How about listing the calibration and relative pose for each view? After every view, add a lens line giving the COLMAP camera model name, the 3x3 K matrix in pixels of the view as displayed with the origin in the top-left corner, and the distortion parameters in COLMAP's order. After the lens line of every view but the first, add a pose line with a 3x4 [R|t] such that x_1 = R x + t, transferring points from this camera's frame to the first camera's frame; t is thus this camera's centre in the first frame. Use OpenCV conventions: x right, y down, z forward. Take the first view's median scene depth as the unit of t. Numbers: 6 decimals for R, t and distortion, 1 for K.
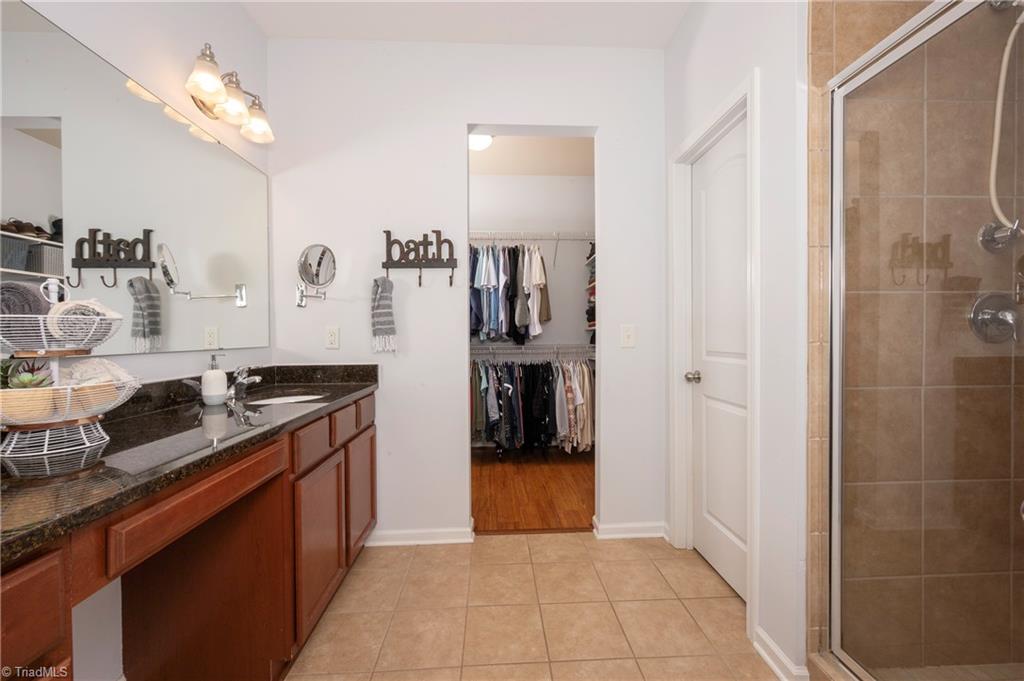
lens RADIAL K [[407.0, 0, 508.3], [0, 407.0, 341.6], [0, 0, 1]] dist [0.001867, 0.000070]
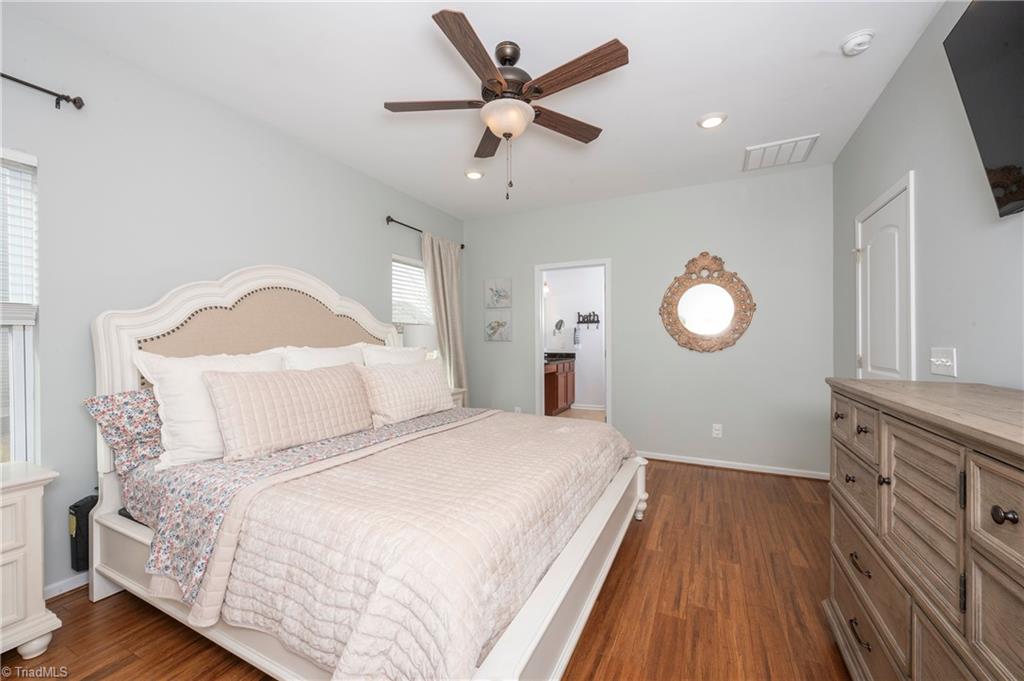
lens RADIAL K [[407.0, 0, 509.4], [0, 407.0, 340.1], [0, 0, 1]] dist [0.001867, 0.000070]
pose [[0.874182, 0.007369, -0.485543, 0.819244], [-0.005021, 0.999969, 0.006136, -0.063885], [0.485573, -0.002926, 0.874191, -2.167124]]
